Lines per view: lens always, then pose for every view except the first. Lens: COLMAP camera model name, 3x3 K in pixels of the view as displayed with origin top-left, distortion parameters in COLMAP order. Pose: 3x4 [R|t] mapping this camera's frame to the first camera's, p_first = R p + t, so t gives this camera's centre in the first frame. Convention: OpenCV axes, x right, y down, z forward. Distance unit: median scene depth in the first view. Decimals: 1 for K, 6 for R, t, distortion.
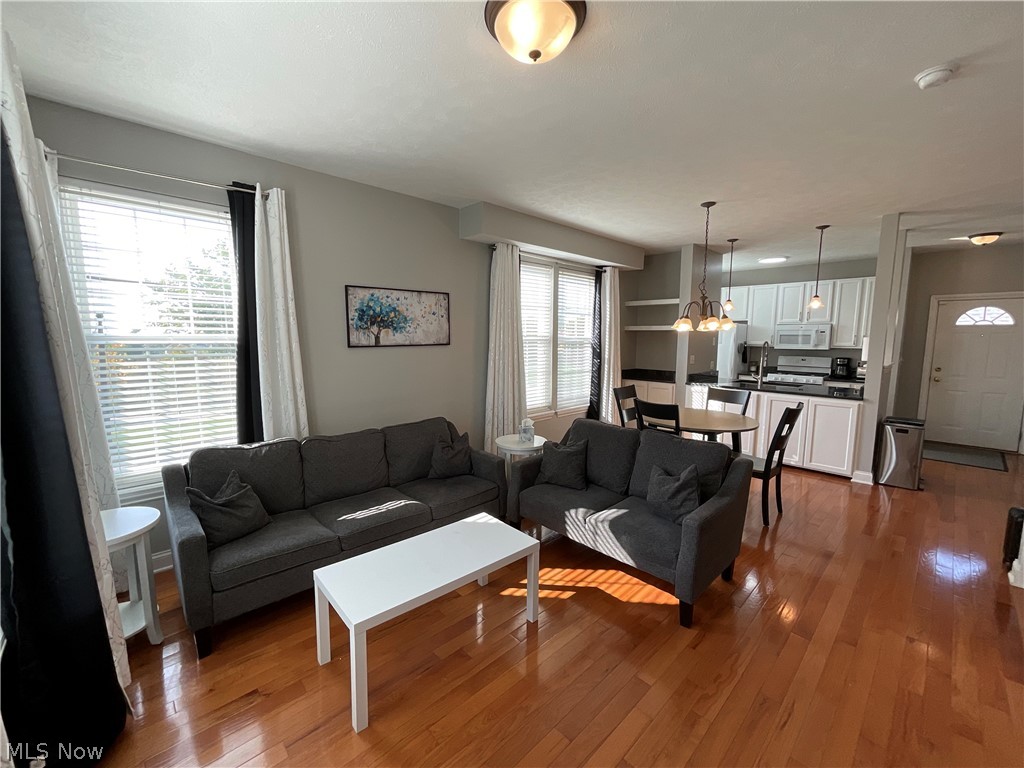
lens RADIAL K [[418.2, 0, 508.5], [0, 418.2, 382.1], [0, 0, 1]] dist [-0.002101, 0.001125]
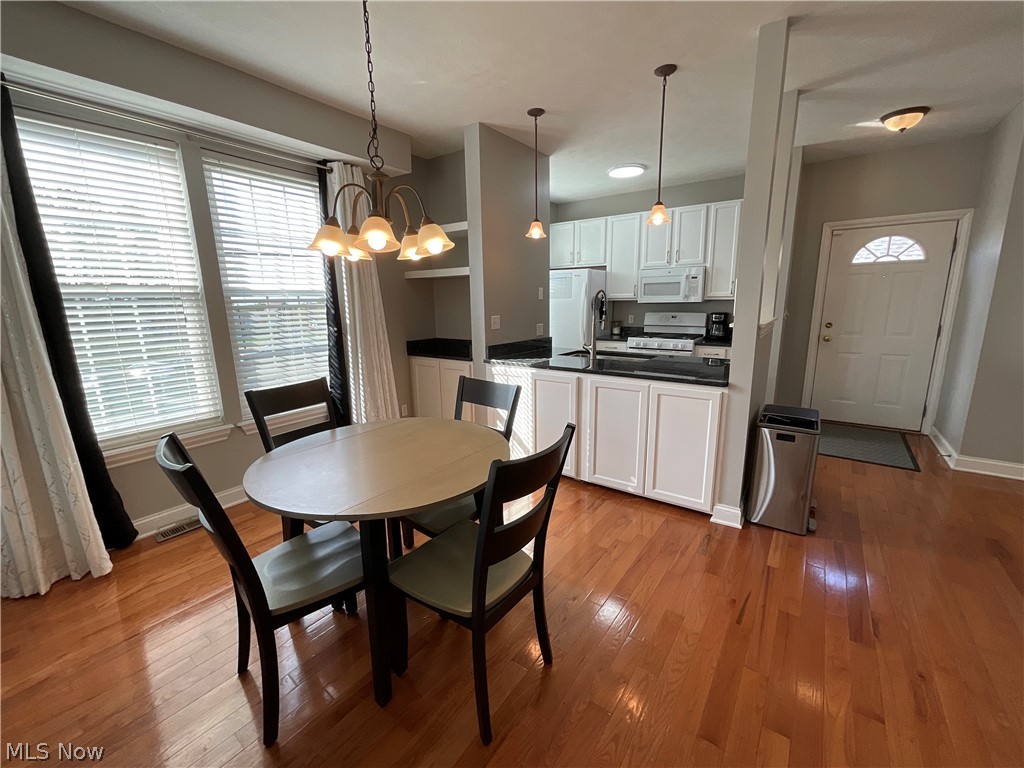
lens RADIAL K [[418.2, 0, 511.2], [0, 418.2, 380.2], [0, 0, 1]] dist [-0.002101, 0.001125]
pose [[0.984577, -0.054924, 0.166104, 0.463334], [0.041300, 0.995577, 0.084390, -0.025275], [-0.170005, -0.076228, 0.982491, 0.489326]]
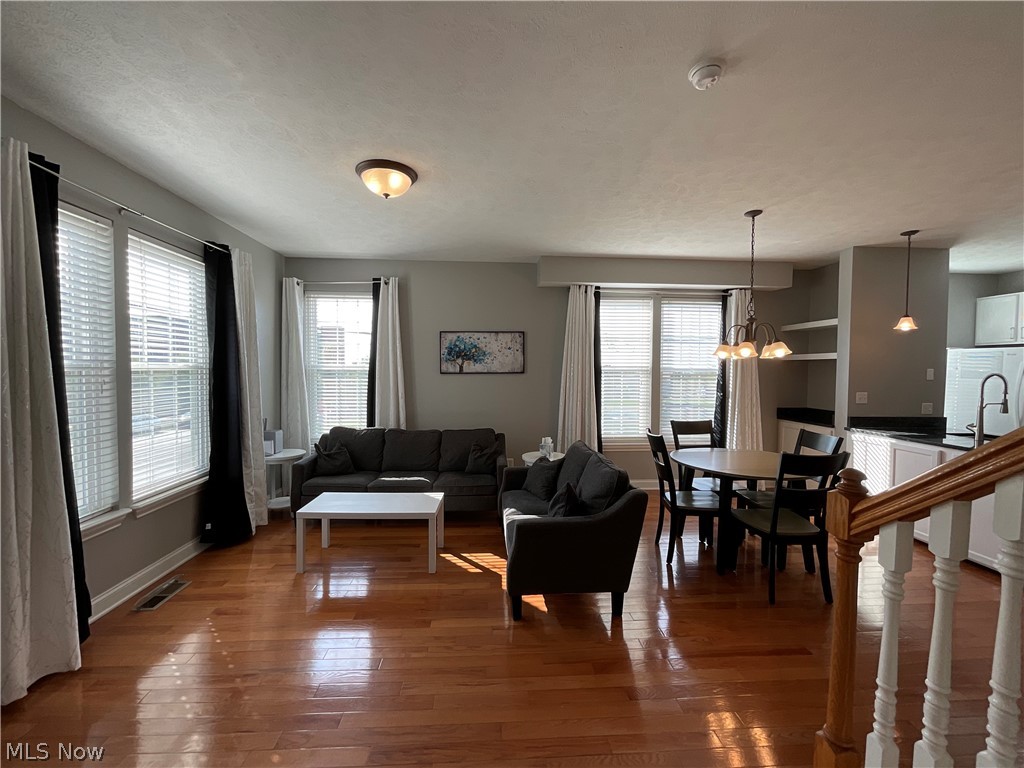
lens RADIAL K [[418.2, 0, 509.7], [0, 418.2, 382.7], [0, 0, 1]] dist [-0.002101, 0.001125]
pose [[0.767131, 0.021243, -0.641138, 0.571265], [-0.073152, 0.995829, -0.054531, 0.007670], [0.637306, 0.088733, 0.765485, 0.036836]]
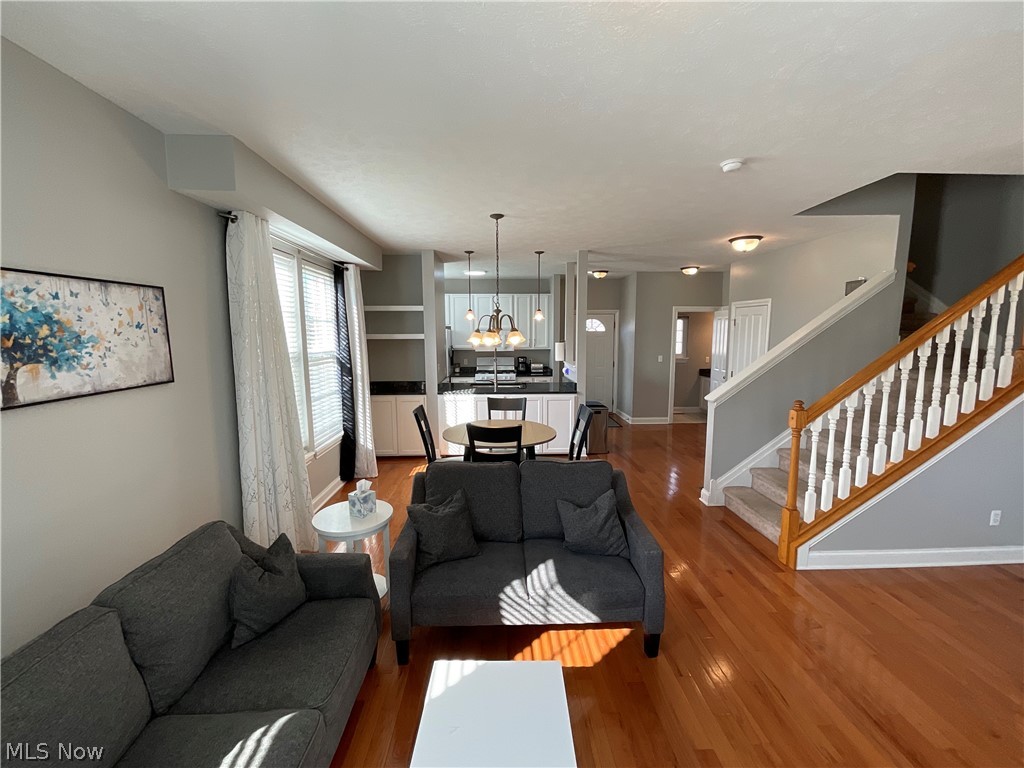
lens RADIAL K [[418.2, 0, 512.0], [0, 418.2, 382.8], [0, 0, 1]] dist [-0.002101, 0.001125]
pose [[0.662568, -0.097982, 0.742565, -0.236526], [0.091548, 0.994567, 0.049549, -0.069845], [-0.743386, 0.035151, 0.667938, 0.284705]]
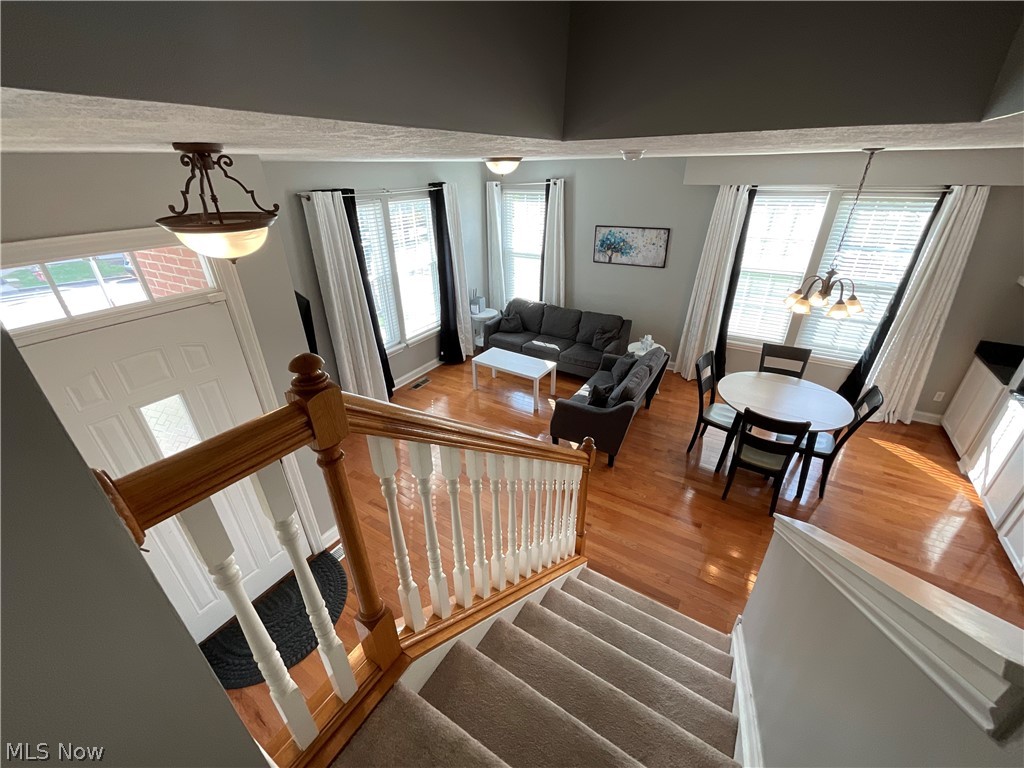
lens RADIAL K [[418.2, 0, 508.9], [0, 418.2, 386.5], [0, 0, 1]] dist [-0.002101, 0.001125]
pose [[0.246186, 0.443195, -0.861958, 1.009330], [-0.087220, 0.895851, 0.435711, -0.274212], [0.965290, -0.032086, 0.259201, 0.137389]]
